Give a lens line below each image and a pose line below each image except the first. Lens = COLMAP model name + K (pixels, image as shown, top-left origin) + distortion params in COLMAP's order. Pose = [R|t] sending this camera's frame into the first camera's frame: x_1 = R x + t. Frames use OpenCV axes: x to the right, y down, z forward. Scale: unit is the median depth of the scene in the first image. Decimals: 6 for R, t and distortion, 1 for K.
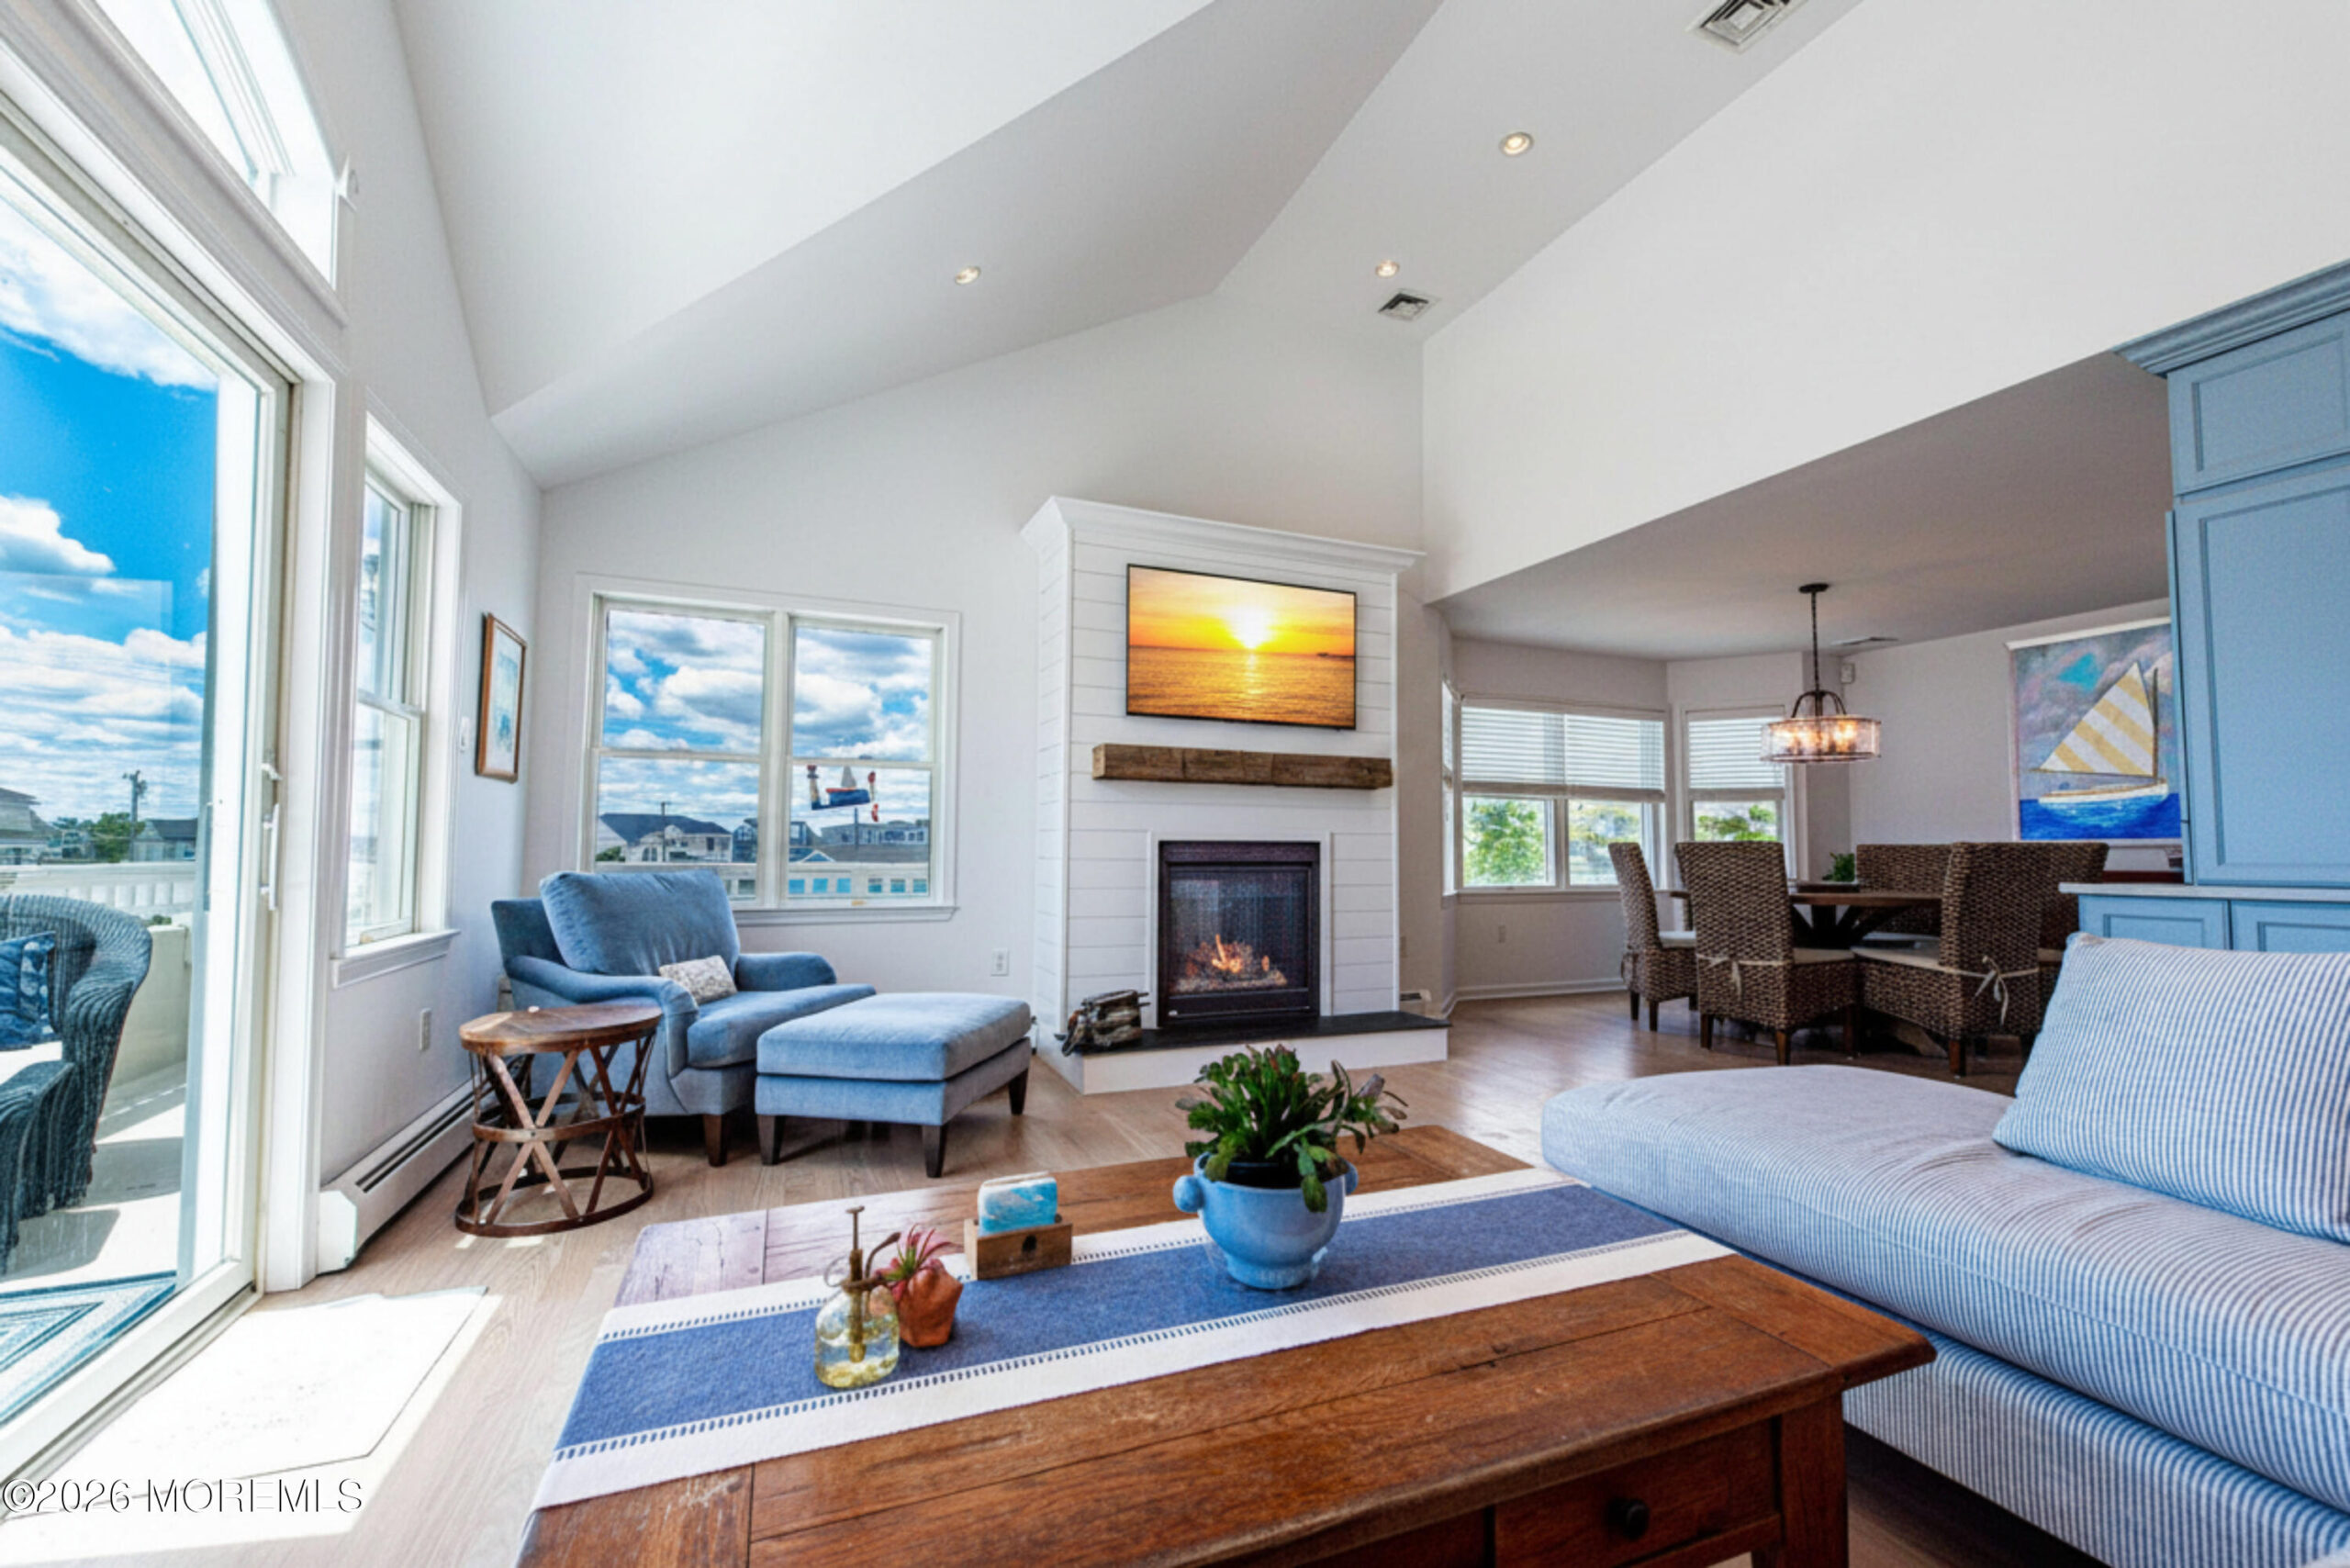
lens RADIAL K [[941.0, 0, 1174.6], [0, 941.0, 797.7], [0, 0, 1]] dist [0.012395, -0.004464]
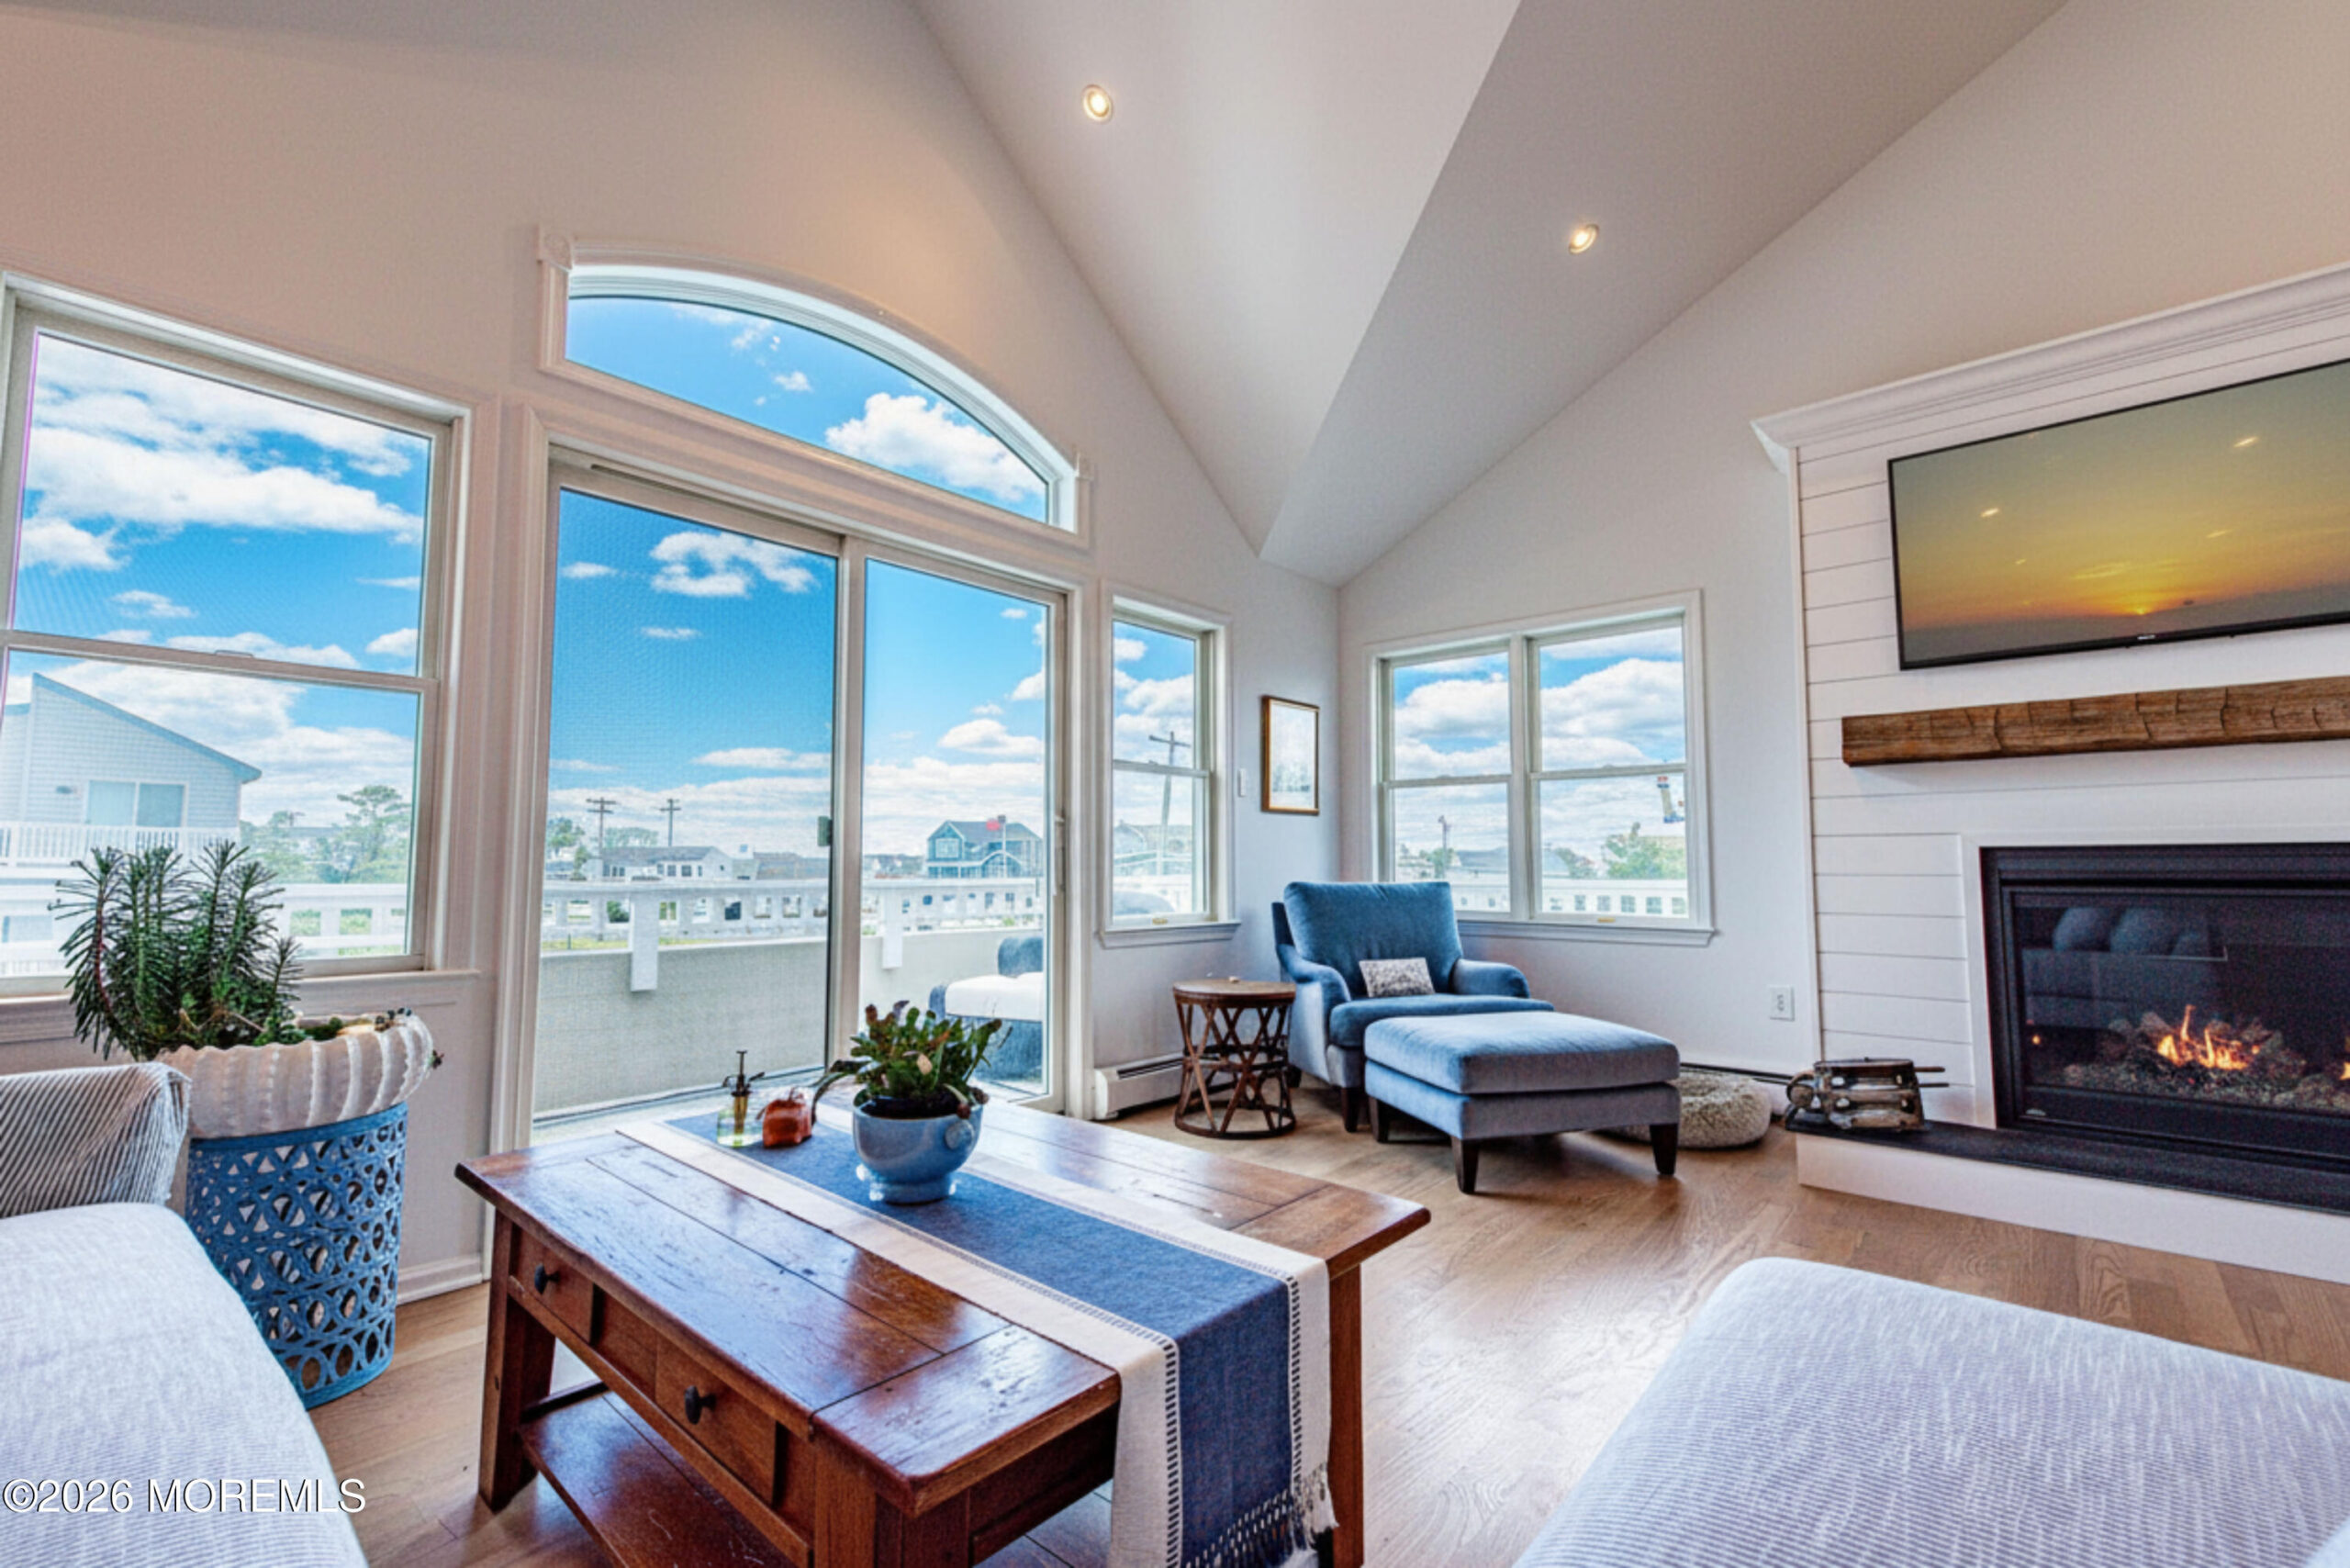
lens RADIAL K [[966.5, 0, 1181.1], [0, 966.5, 801.0], [0, 0, 1]] dist [-0.000111, -0.000294]
pose [[0.450085, -0.066620, -0.890497, 0.490682], [0.051329, 0.997495, -0.048682, 0.024174], [0.891509, -0.023798, 0.452377, 0.258690]]
